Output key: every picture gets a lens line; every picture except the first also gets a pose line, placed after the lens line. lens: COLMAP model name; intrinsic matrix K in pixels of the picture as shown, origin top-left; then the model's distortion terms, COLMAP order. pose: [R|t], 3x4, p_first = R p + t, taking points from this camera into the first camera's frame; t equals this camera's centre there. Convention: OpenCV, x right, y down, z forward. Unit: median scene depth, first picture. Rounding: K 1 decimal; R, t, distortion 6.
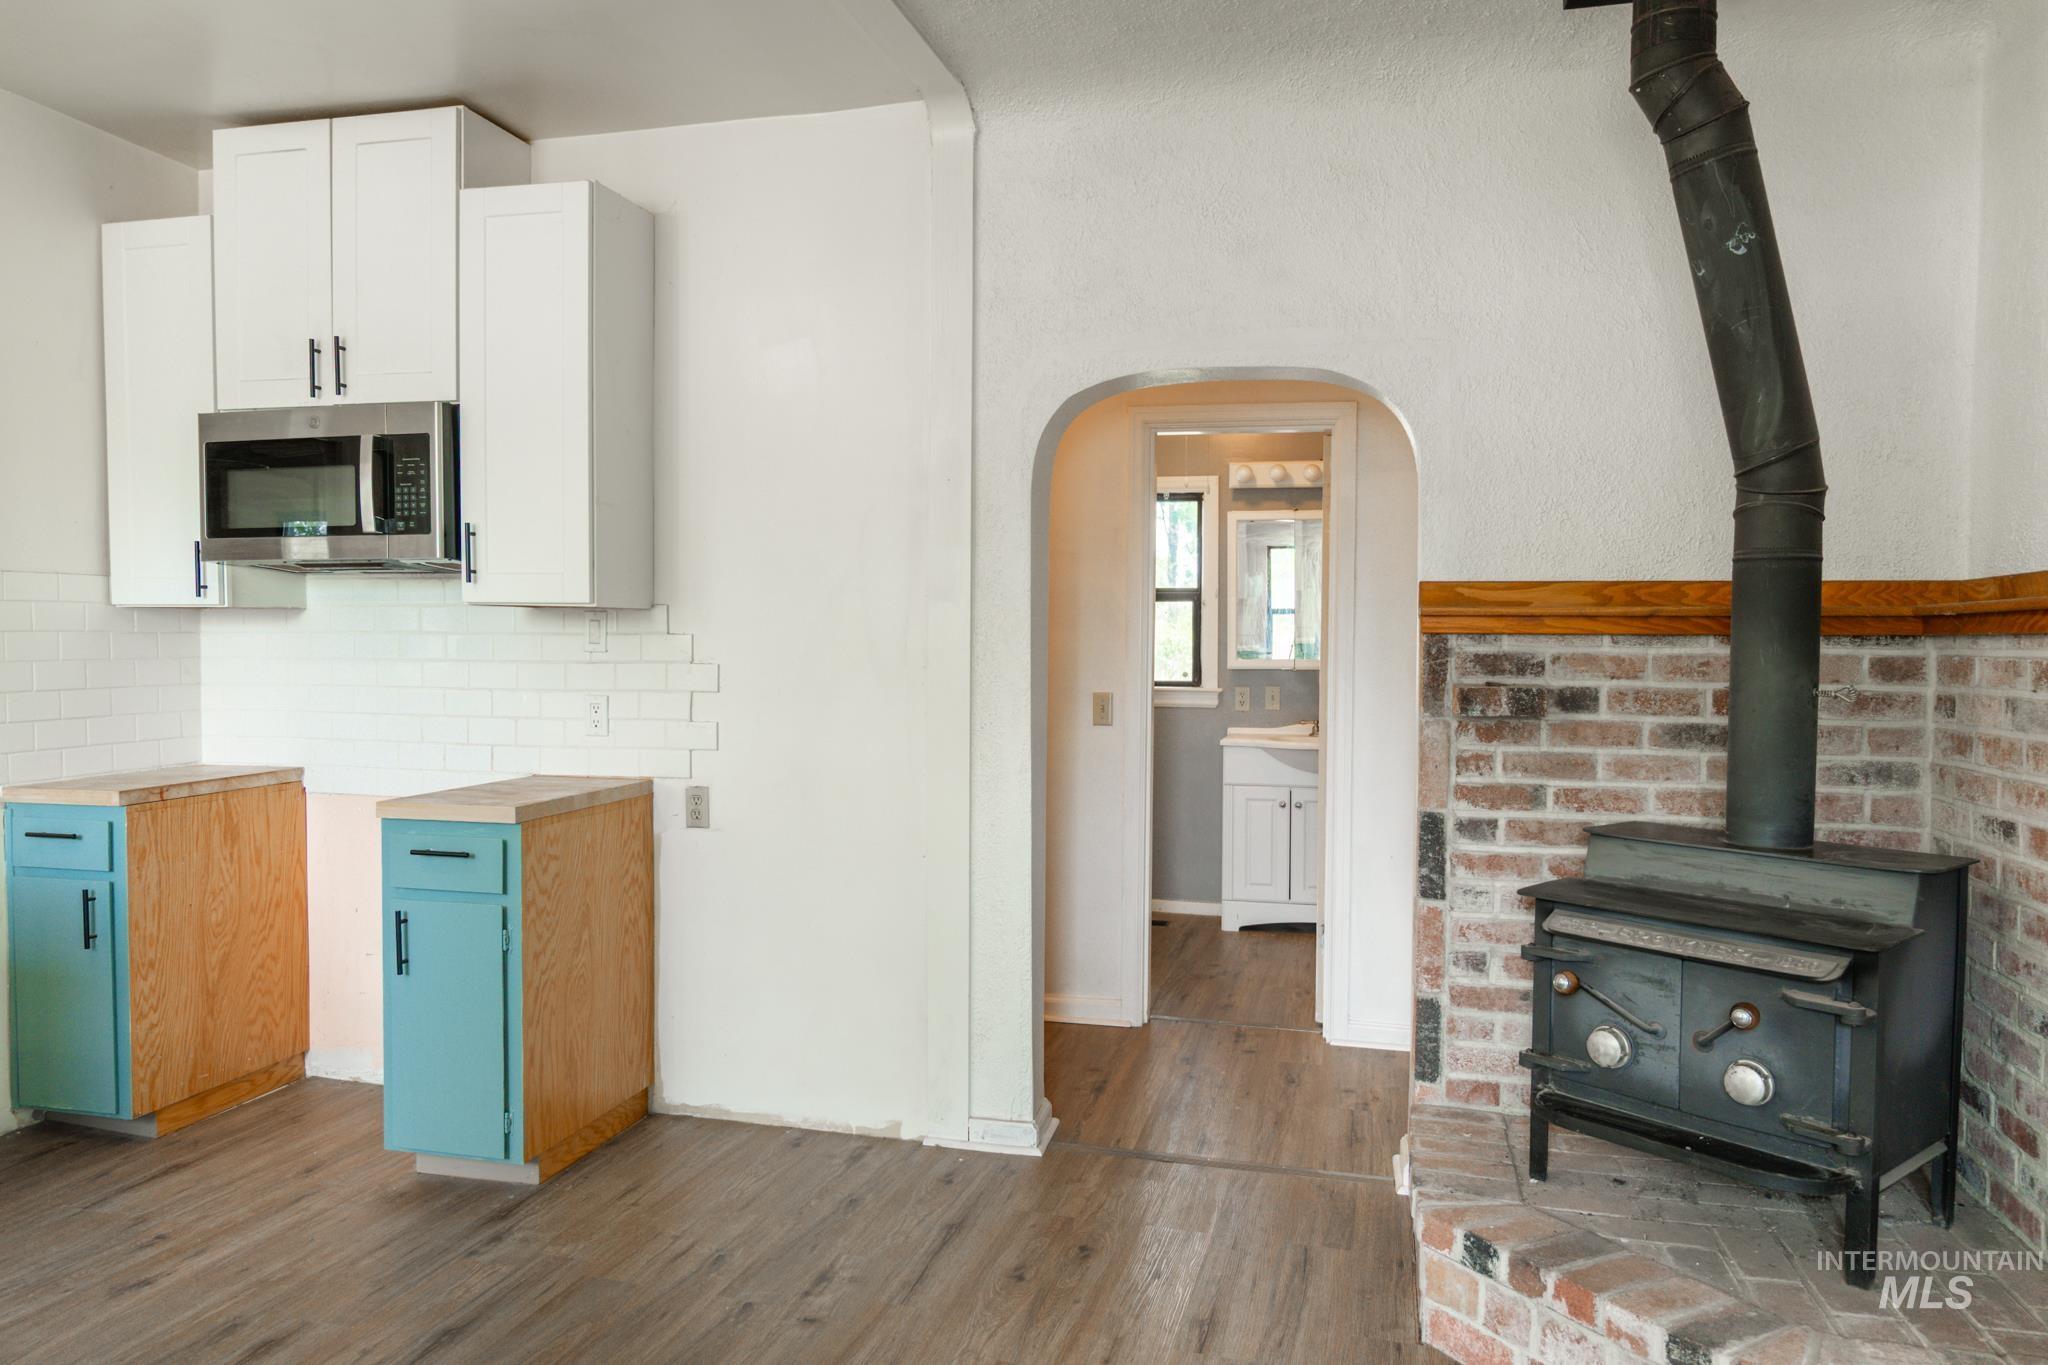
lens RADIAL K [[1368.4, 0, 1026.3], [0, 1368.4, 679.5], [0, 0, 1]] dist [-0.005108, 0.002965]
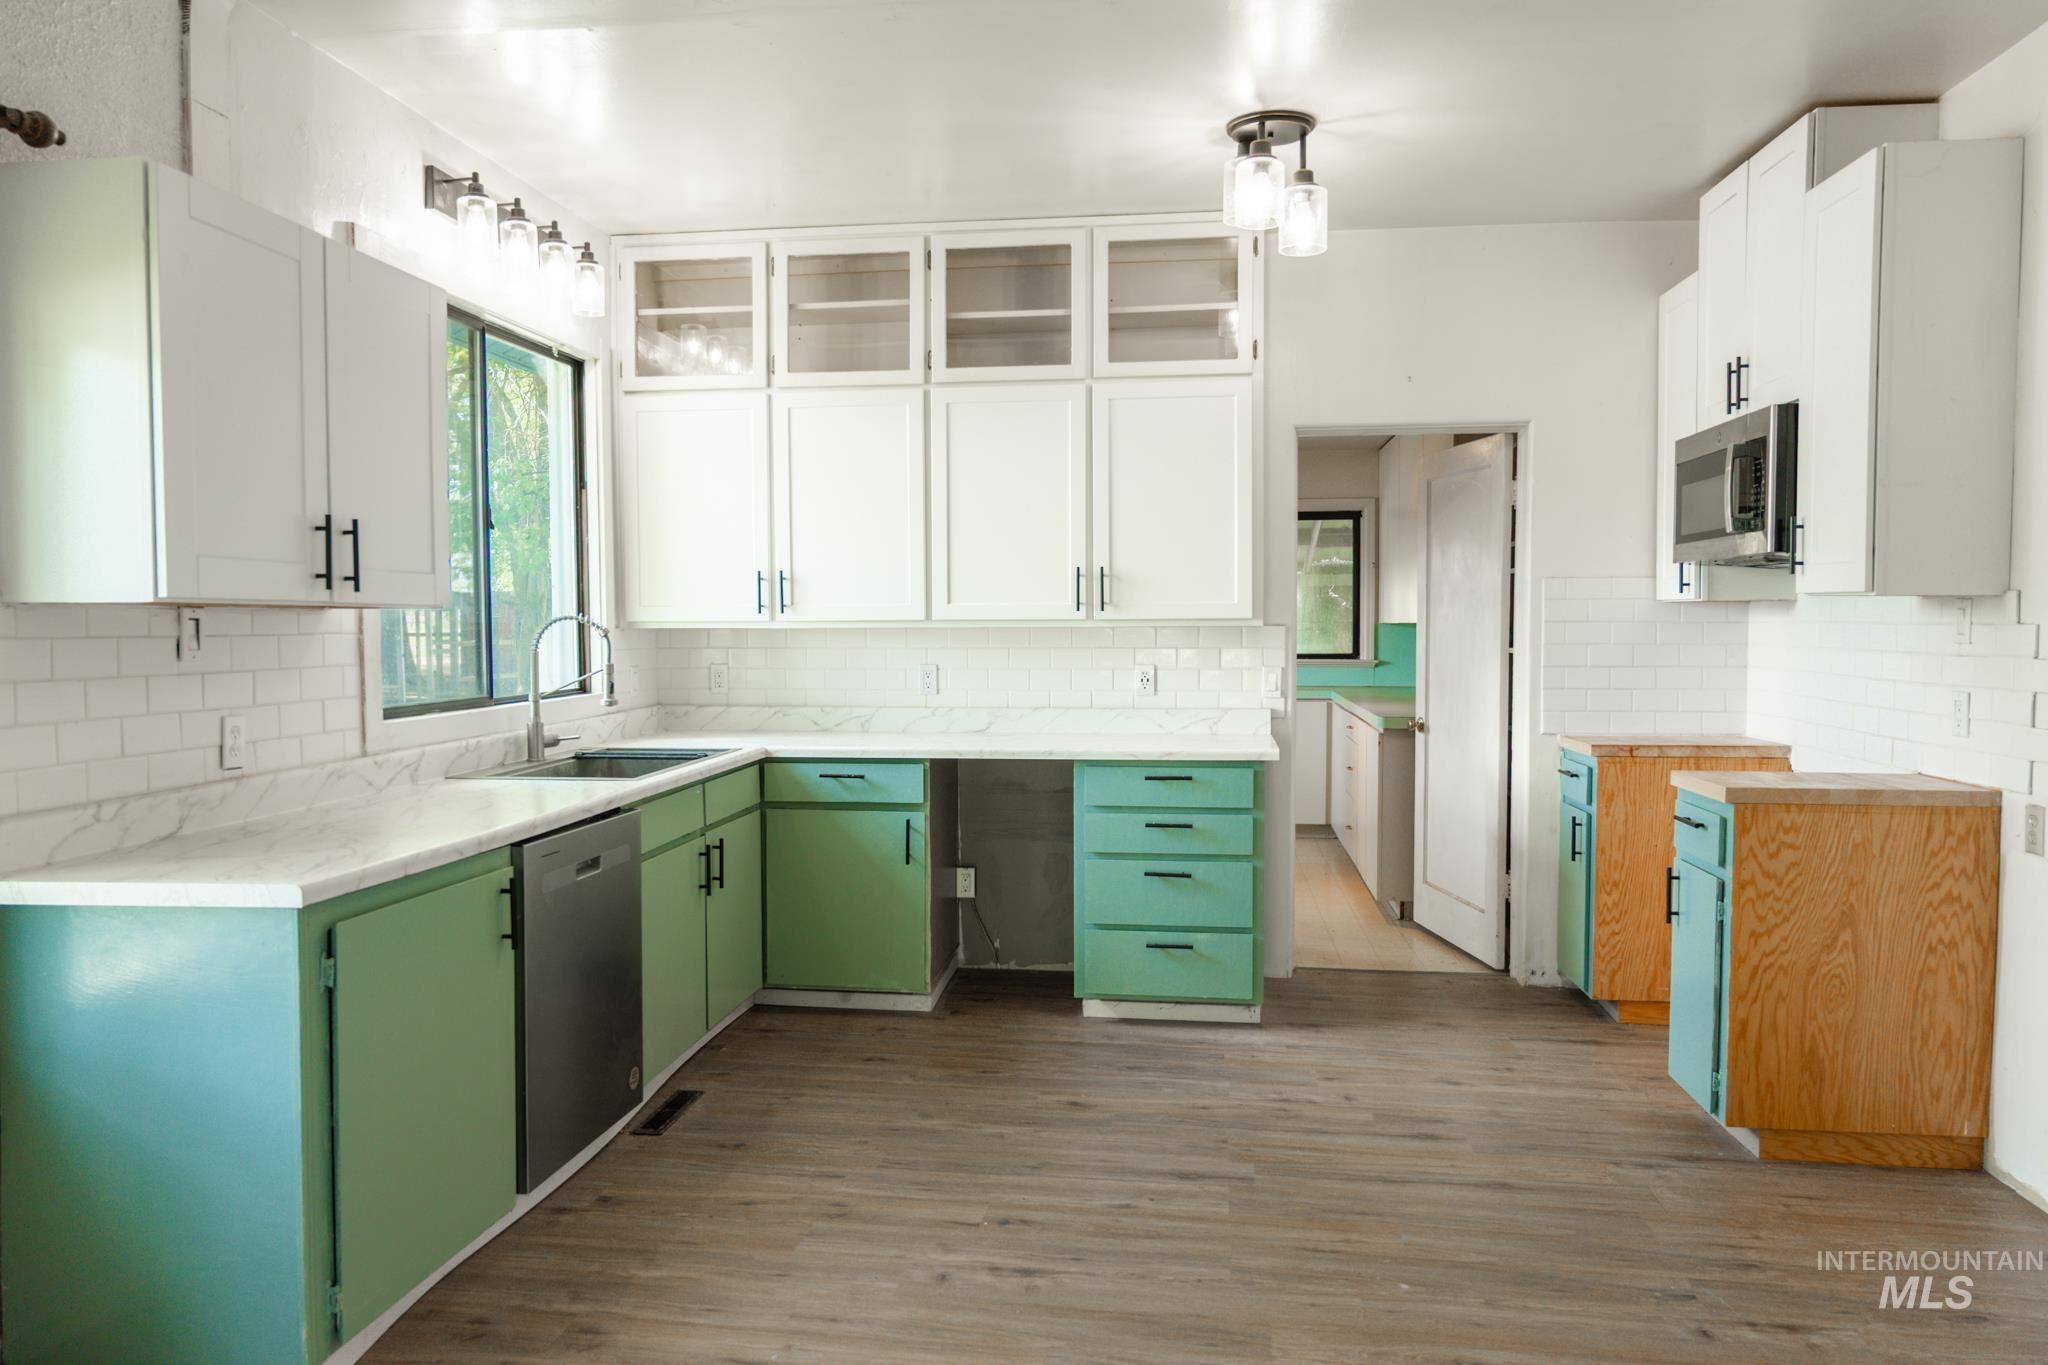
lens RADIAL K [[1368.4, 0, 1023.1], [0, 1368.4, 680.8], [0, 0, 1]] dist [-0.005108, 0.002965]
pose [[0.127539, 0.042267, -0.990932, 0.546862], [-0.032821, 0.998724, 0.038375, -0.010850], [0.991290, 0.027629, 0.128764, 0.291960]]
